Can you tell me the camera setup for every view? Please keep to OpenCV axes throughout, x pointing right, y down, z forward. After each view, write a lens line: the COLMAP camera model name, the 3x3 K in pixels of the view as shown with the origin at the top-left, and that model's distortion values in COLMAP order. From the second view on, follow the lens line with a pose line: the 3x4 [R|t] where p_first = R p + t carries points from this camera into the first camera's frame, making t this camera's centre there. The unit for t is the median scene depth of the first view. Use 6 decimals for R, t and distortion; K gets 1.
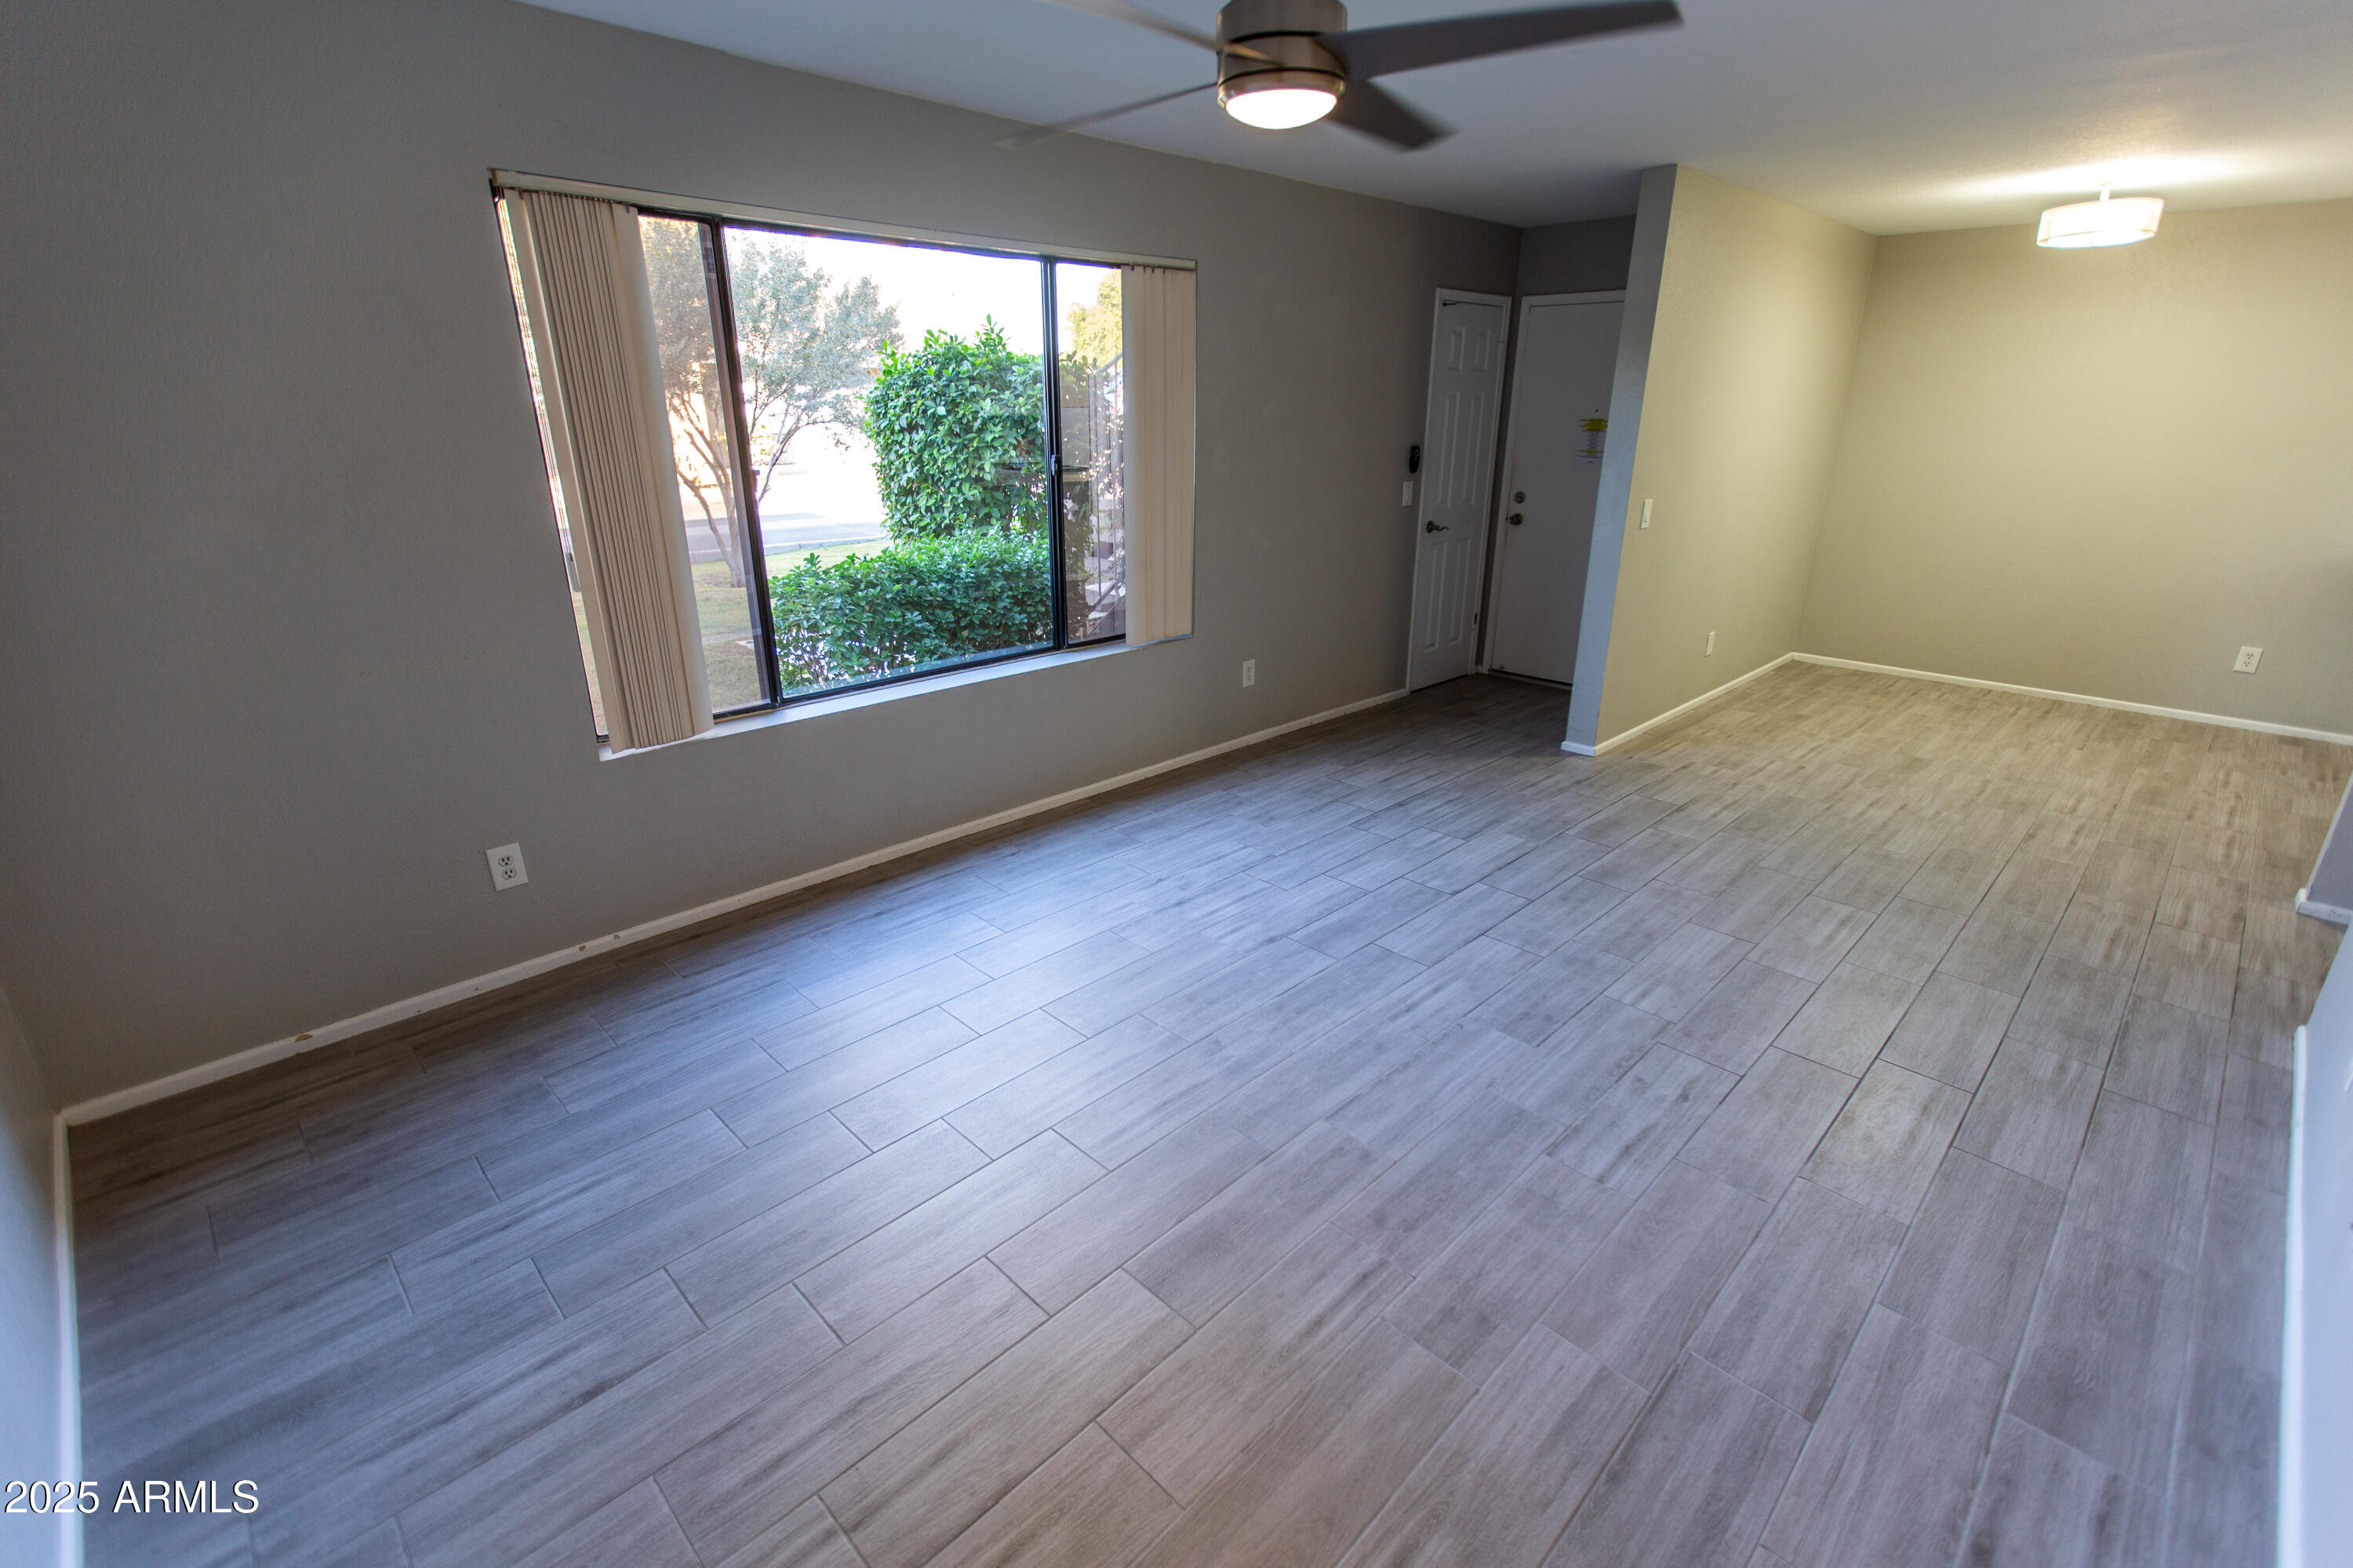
lens RADIAL K [[1060.5, 0, 1193.7], [0, 1060.5, 783.3], [0, 0, 1]] dist [0.004763, -0.002292]
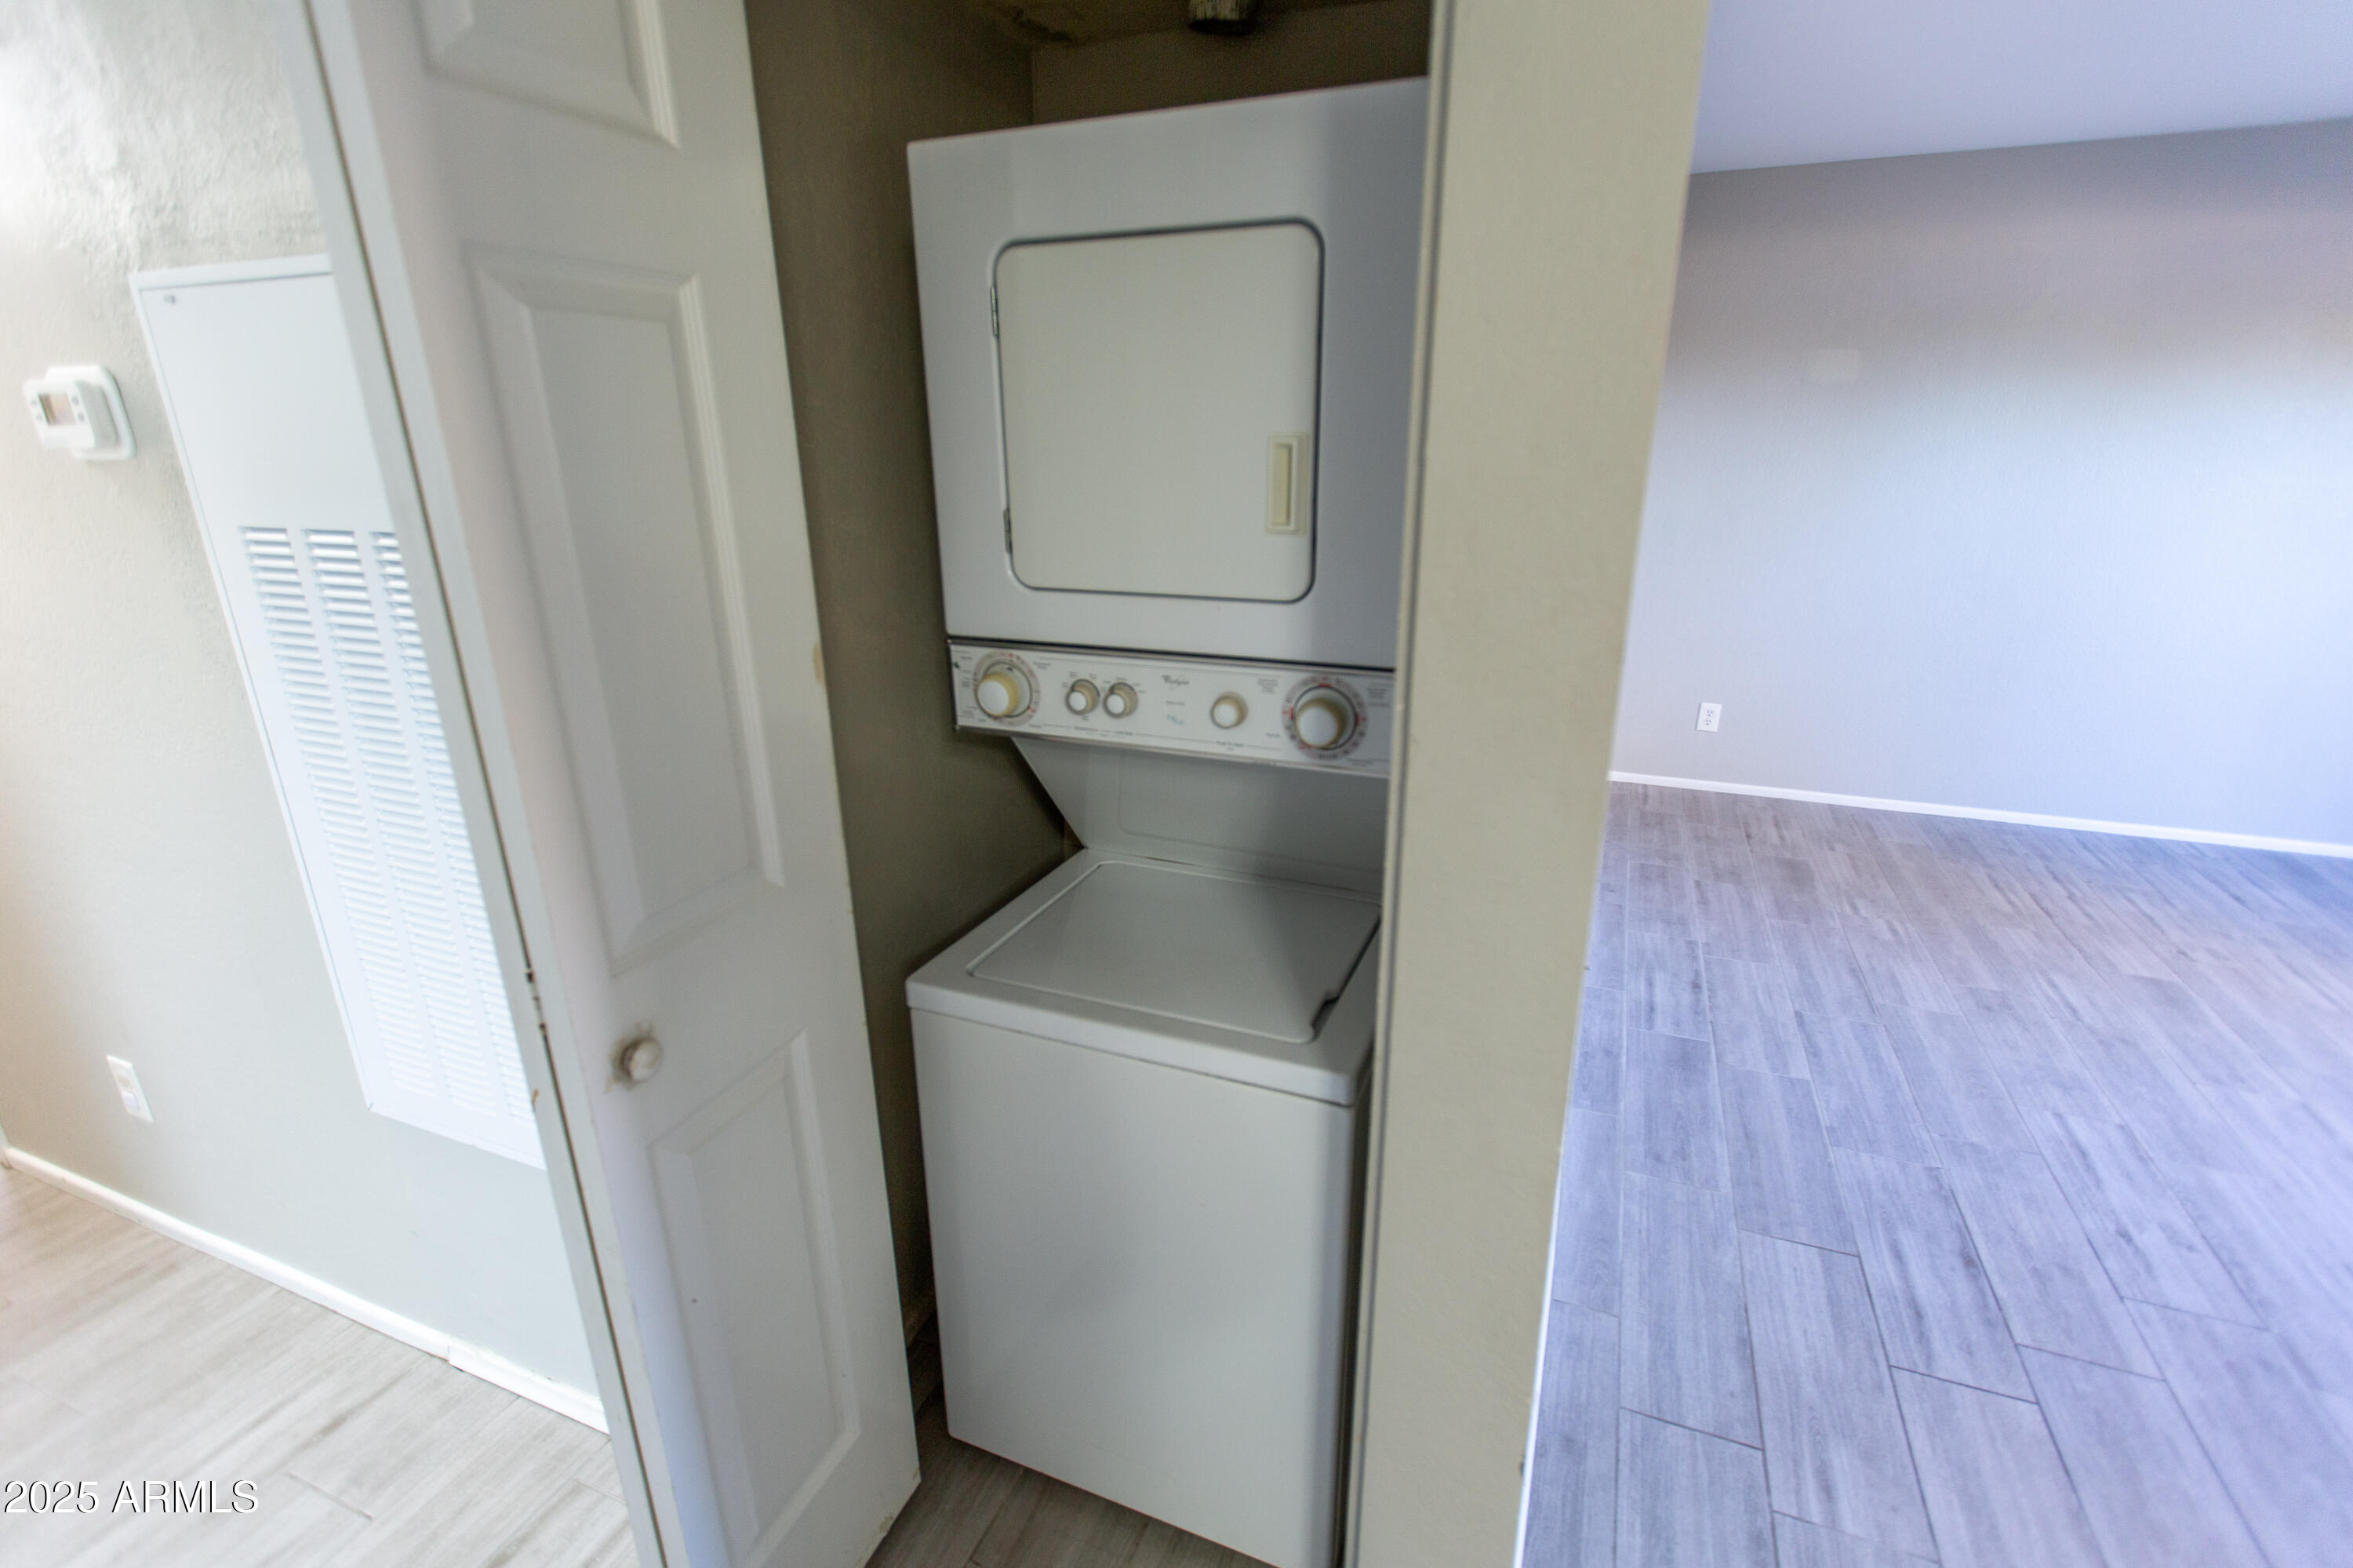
lens RADIAL K [[1060.5, 0, 1195.3], [0, 1060.5, 779.8], [0, 0, 1]] dist [0.004763, -0.002292]
pose [[-0.919717, 0.121368, -0.373351, 1.220032], [-0.135100, 0.795078, 0.591269, -0.325382], [0.368604, 0.594240, -0.714850, 0.983149]]
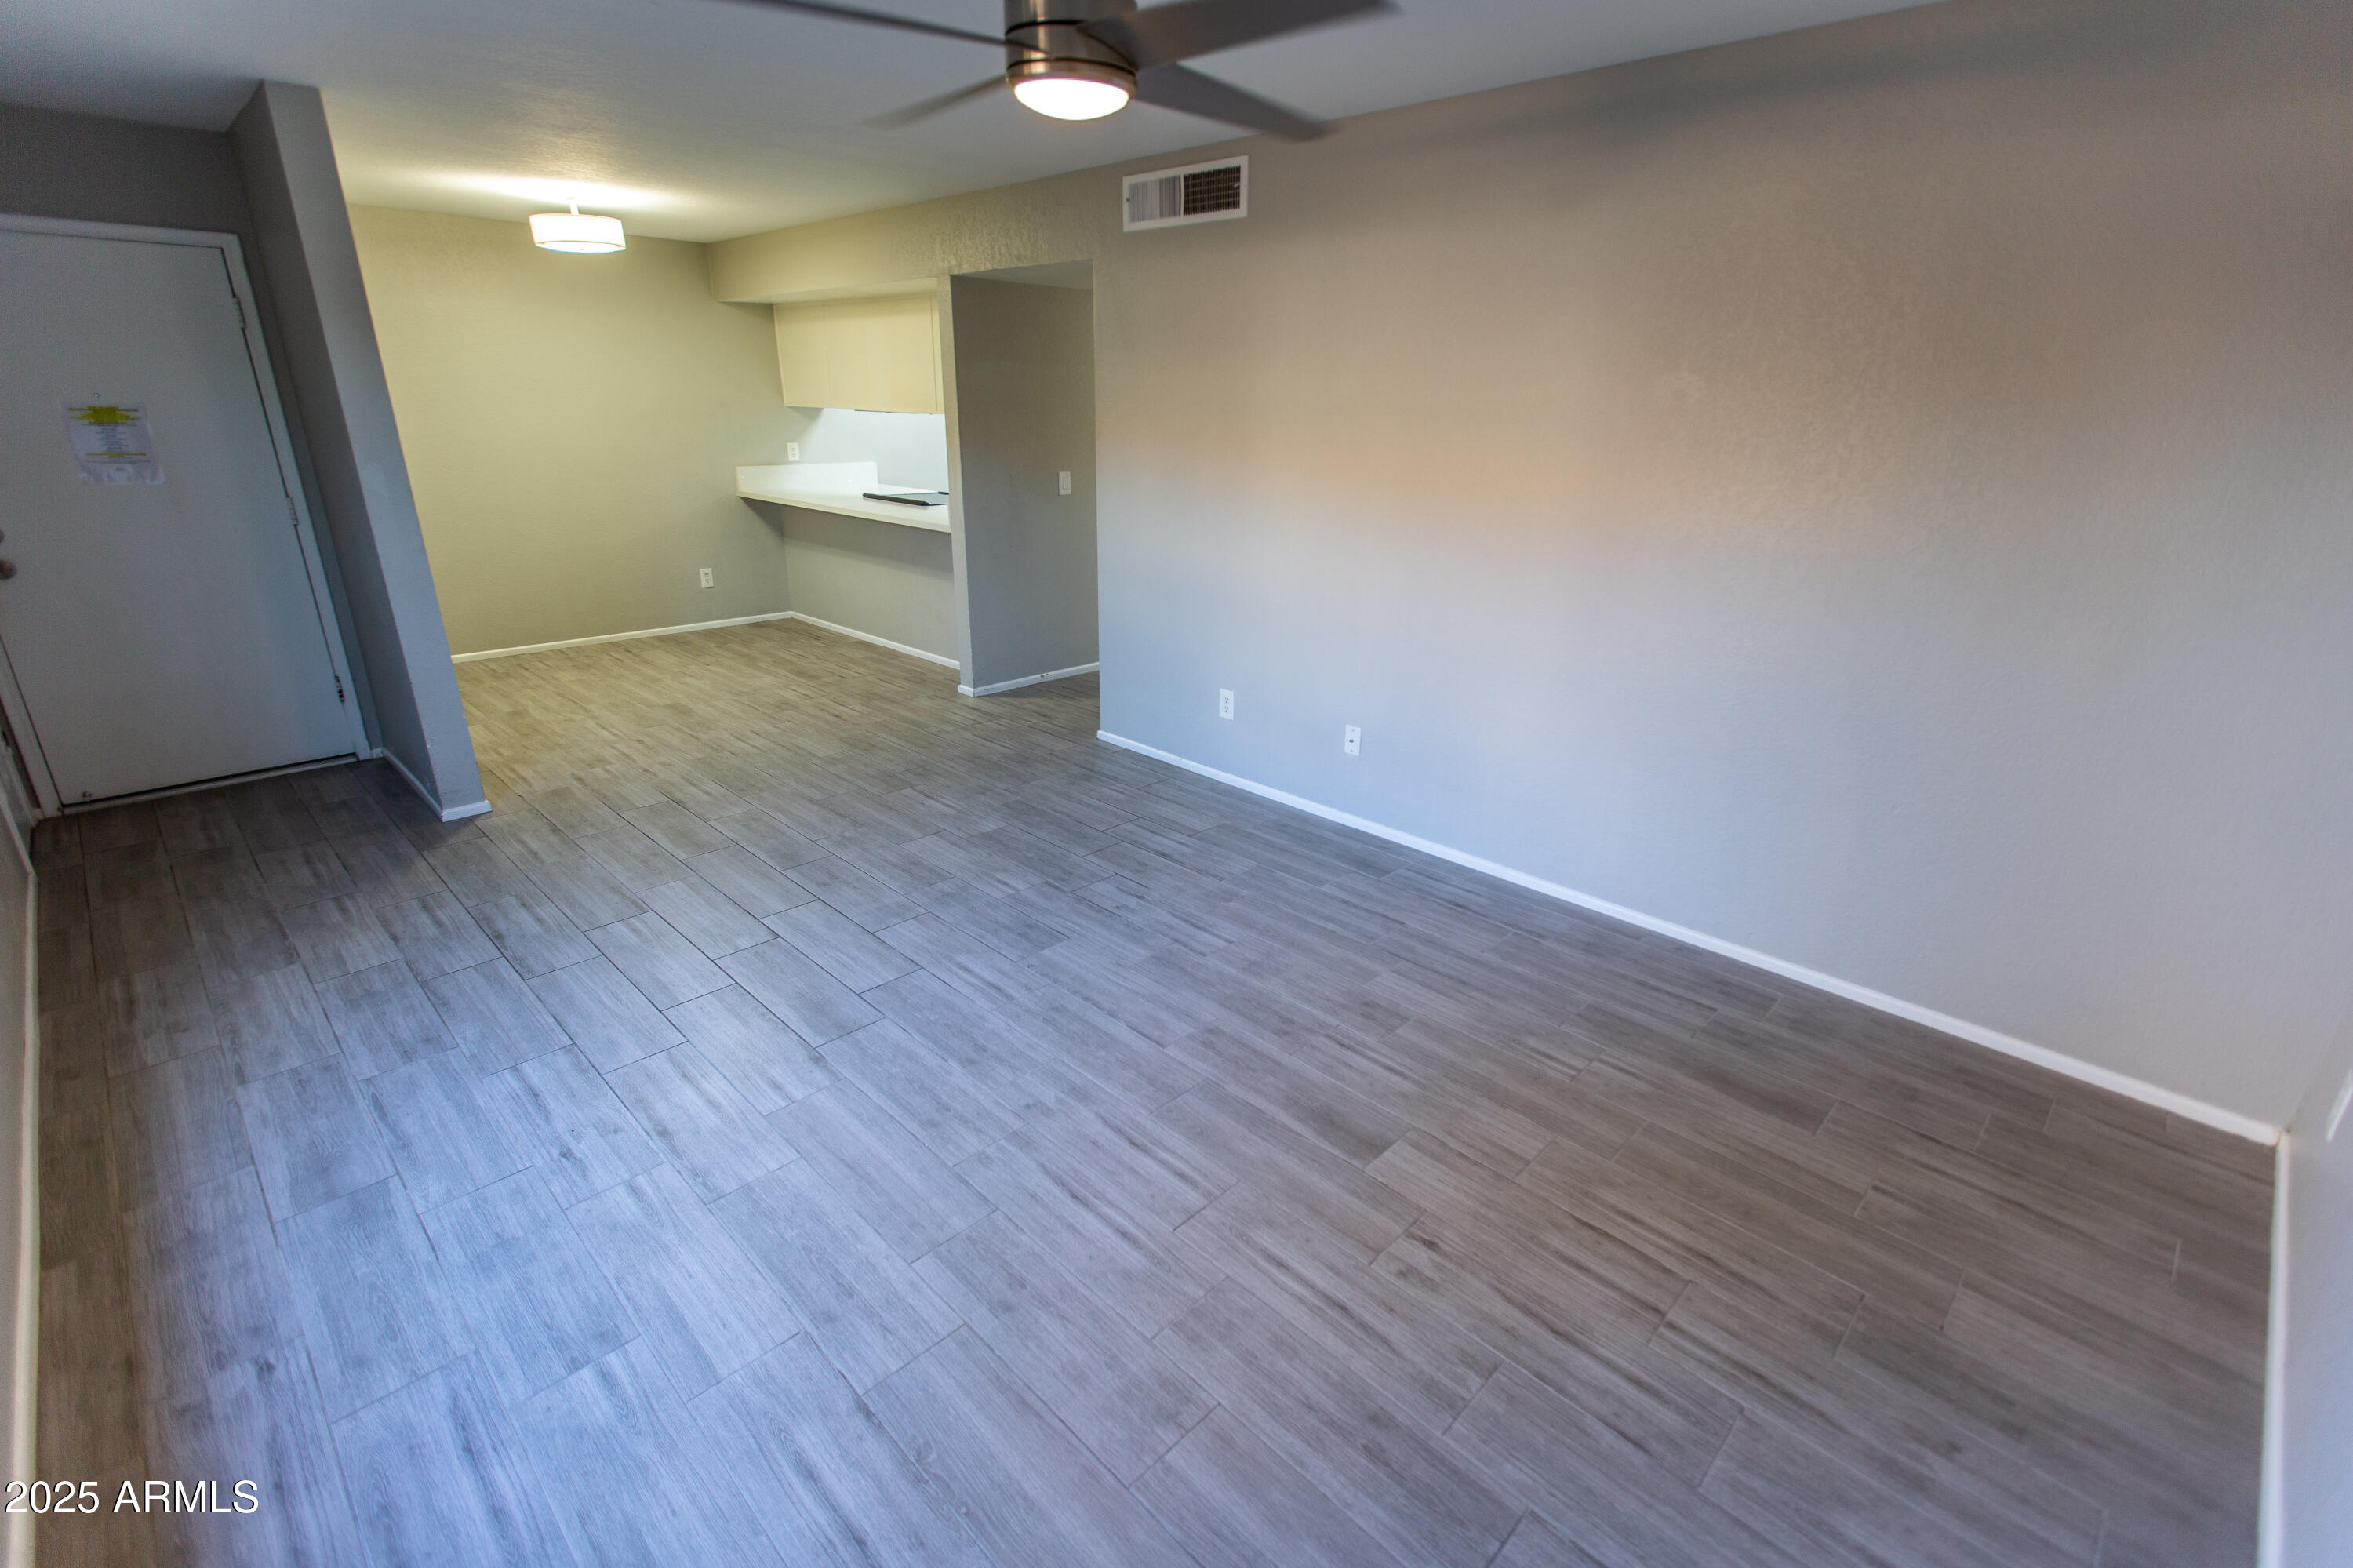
lens RADIAL K [[1060.5, 0, 1181.7], [0, 1060.5, 784.2], [0, 0, 1]] dist [0.004763, -0.002292]
pose [[-0.001153, -0.349894, 0.936789, -0.699876], [0.329234, 0.884429, 0.330742, -0.245315], [-0.944248, 0.308804, 0.114178, 0.657350]]
